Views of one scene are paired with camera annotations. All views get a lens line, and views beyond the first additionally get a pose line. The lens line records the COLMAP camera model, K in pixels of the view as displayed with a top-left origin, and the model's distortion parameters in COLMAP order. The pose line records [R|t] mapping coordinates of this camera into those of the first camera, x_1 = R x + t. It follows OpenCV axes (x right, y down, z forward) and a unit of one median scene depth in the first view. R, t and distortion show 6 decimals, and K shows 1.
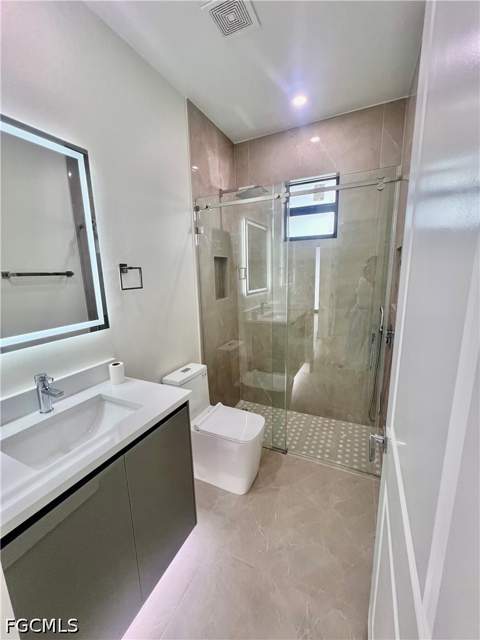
lens RADIAL K [[257.2, 0, 239.9], [0, 257.2, 320.5], [0, 0, 1]] dist [0.002380, 0.000681]
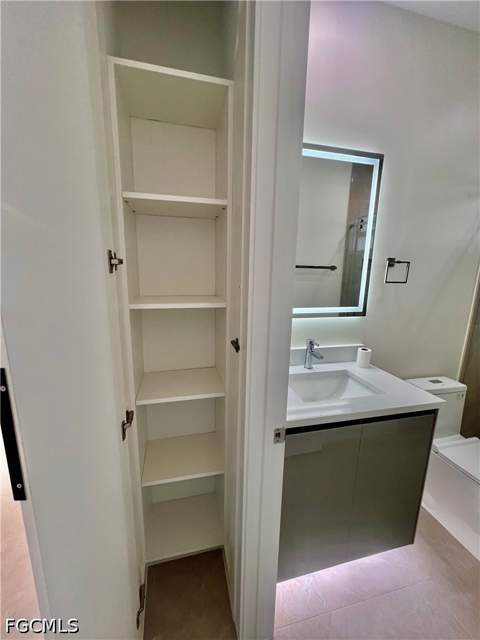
lens RADIAL K [[257.2, 0, 239.4], [0, 257.2, 320.4], [0, 0, 1]] dist [0.002380, 0.000681]
pose [[0.634834, 0.188365, -0.749336, -0.022257], [-0.182290, 0.978964, 0.091652, 0.044451], [0.750837, 0.078413, 0.655817, -0.123814]]
